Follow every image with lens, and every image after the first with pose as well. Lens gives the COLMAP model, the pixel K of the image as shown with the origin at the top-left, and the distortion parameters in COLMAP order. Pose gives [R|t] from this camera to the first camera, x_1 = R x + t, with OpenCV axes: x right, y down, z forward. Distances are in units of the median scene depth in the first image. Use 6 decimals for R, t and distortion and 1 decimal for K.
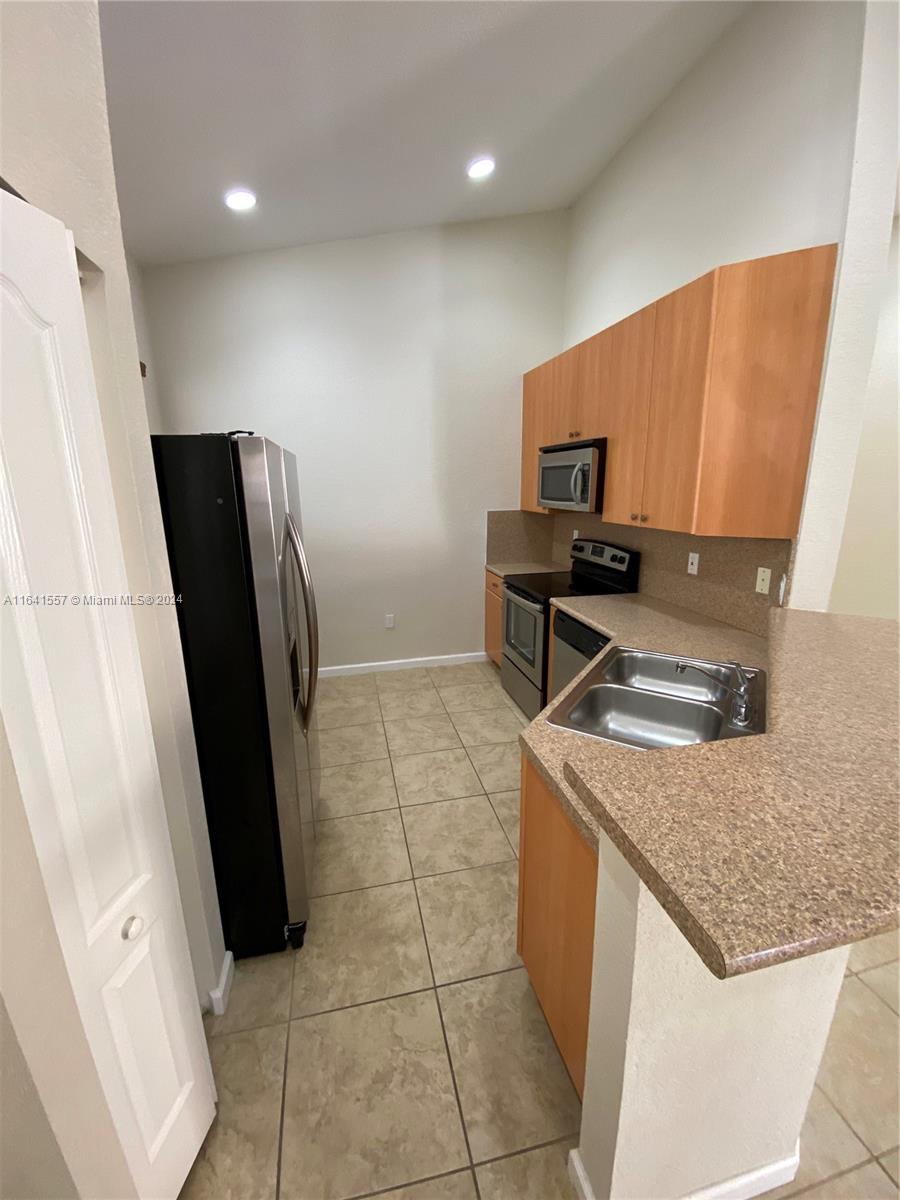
lens RADIAL K [[487.3, 0, 450.0], [0, 487.3, 600.0], [0, 0, 1]] dist [0.000322, -0.012977]
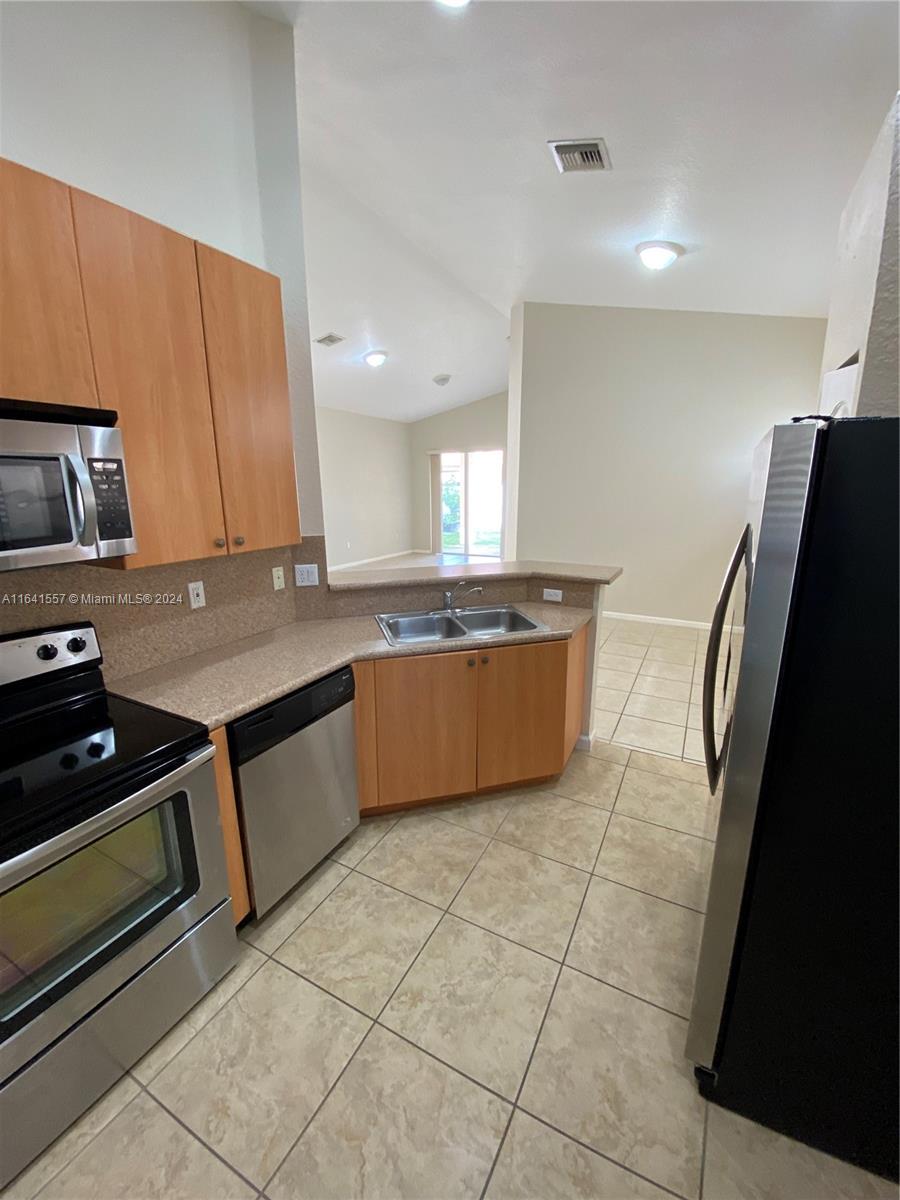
lens RADIAL K [[487.3, 0, 450.0], [0, 487.3, 600.0], [0, 0, 1]] dist [0.000322, -0.012977]
pose [[-0.757088, -0.133488, 0.639530, -0.368995], [0.171485, 0.903974, 0.391693, -0.345997], [-0.630405, 0.406216, -0.661497, 1.415466]]
